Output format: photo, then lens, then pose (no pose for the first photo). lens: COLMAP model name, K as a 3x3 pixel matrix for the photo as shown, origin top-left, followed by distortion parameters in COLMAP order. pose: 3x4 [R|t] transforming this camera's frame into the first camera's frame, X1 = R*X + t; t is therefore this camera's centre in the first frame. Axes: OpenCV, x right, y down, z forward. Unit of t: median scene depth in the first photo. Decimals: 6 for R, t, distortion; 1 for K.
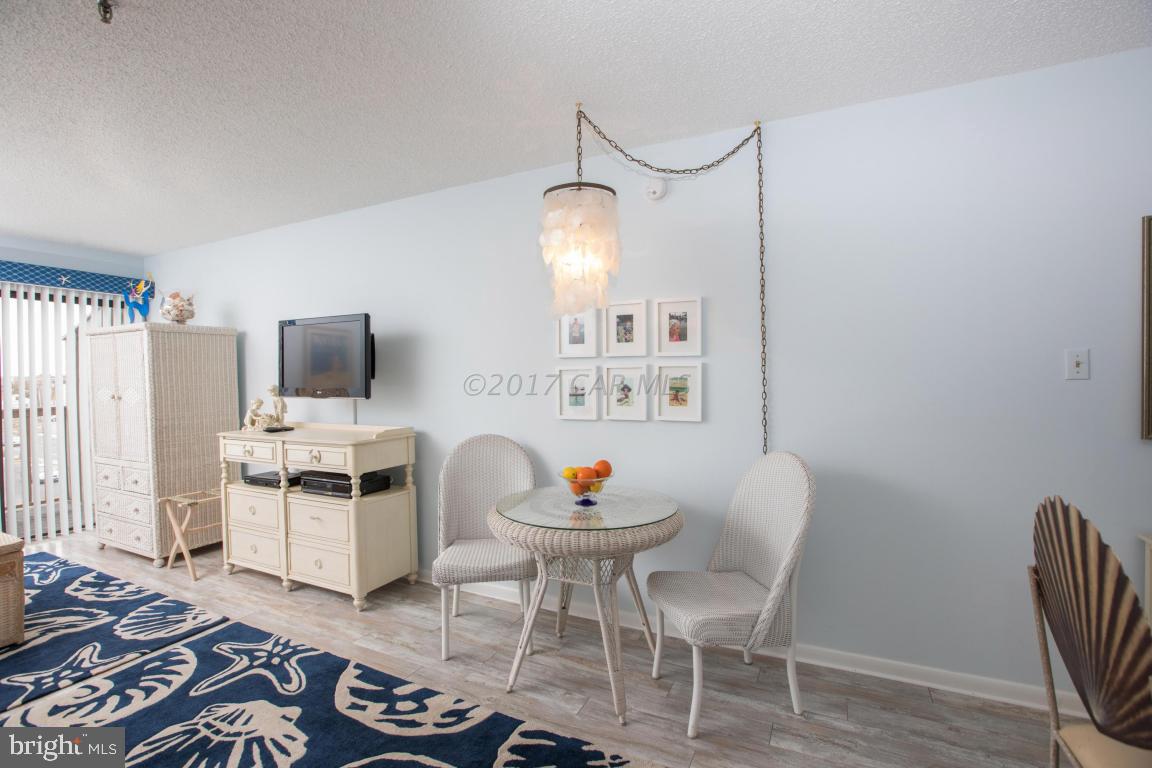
lens RADIAL K [[528.7, 0, 576.4], [0, 528.7, 381.3], [0, 0, 1]] dist [-0.039707, 0.013816]
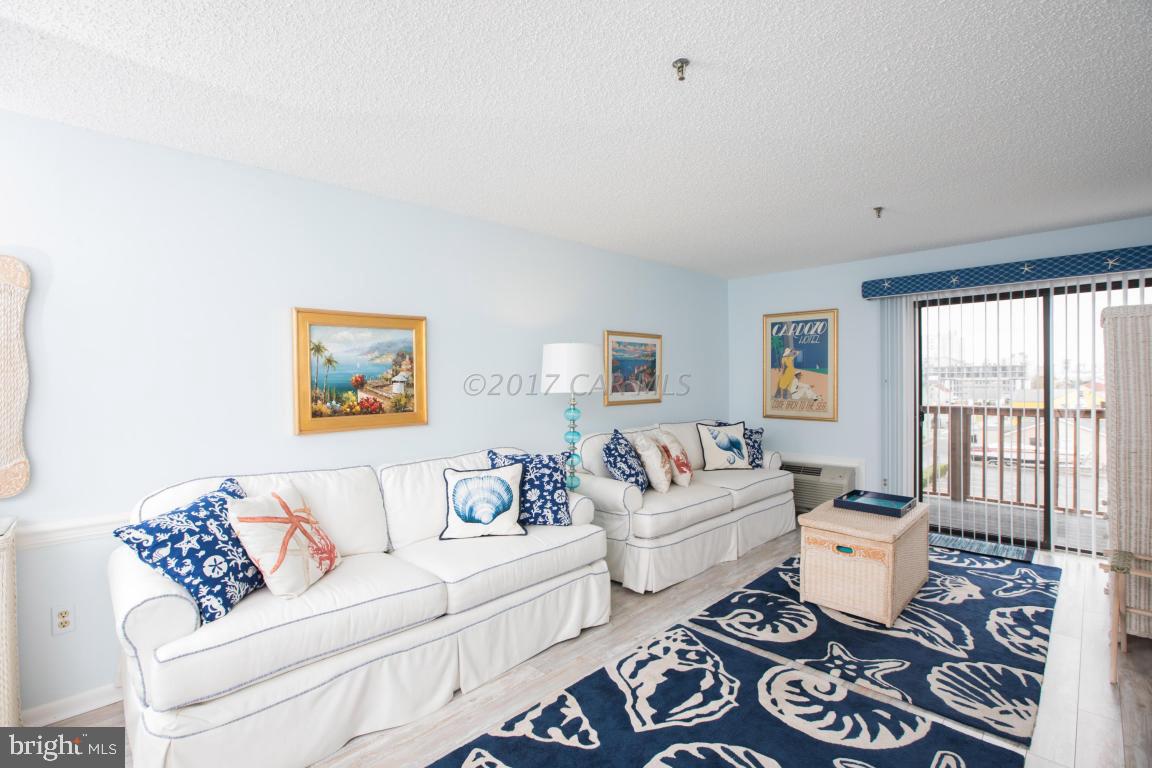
lens RADIAL K [[528.7, 0, 576.4], [0, 528.7, 381.3], [0, 0, 1]] dist [-0.039707, 0.013816]
pose [[-0.328722, 0.020931, -0.944195, 0.170663], [0.002963, 0.999772, 0.021132, -0.038167], [0.944422, 0.004149, -0.328709, 0.762189]]
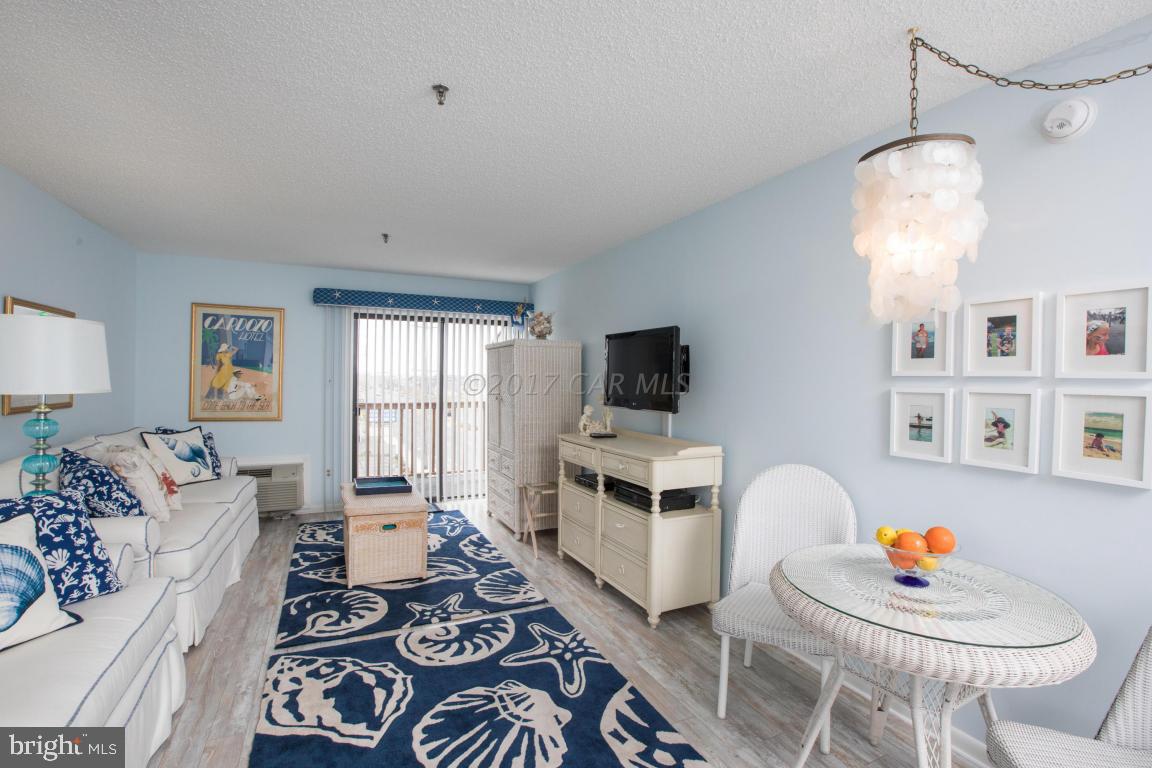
lens RADIAL K [[528.7, 0, 576.4], [0, 528.7, 381.3], [0, 0, 1]] dist [-0.039707, 0.013816]
pose [[0.787726, 0.025134, -0.615513, 0.081198], [-0.031766, 0.999495, 0.000159, -0.026694], [0.615206, 0.019427, 0.788127, 0.146262]]
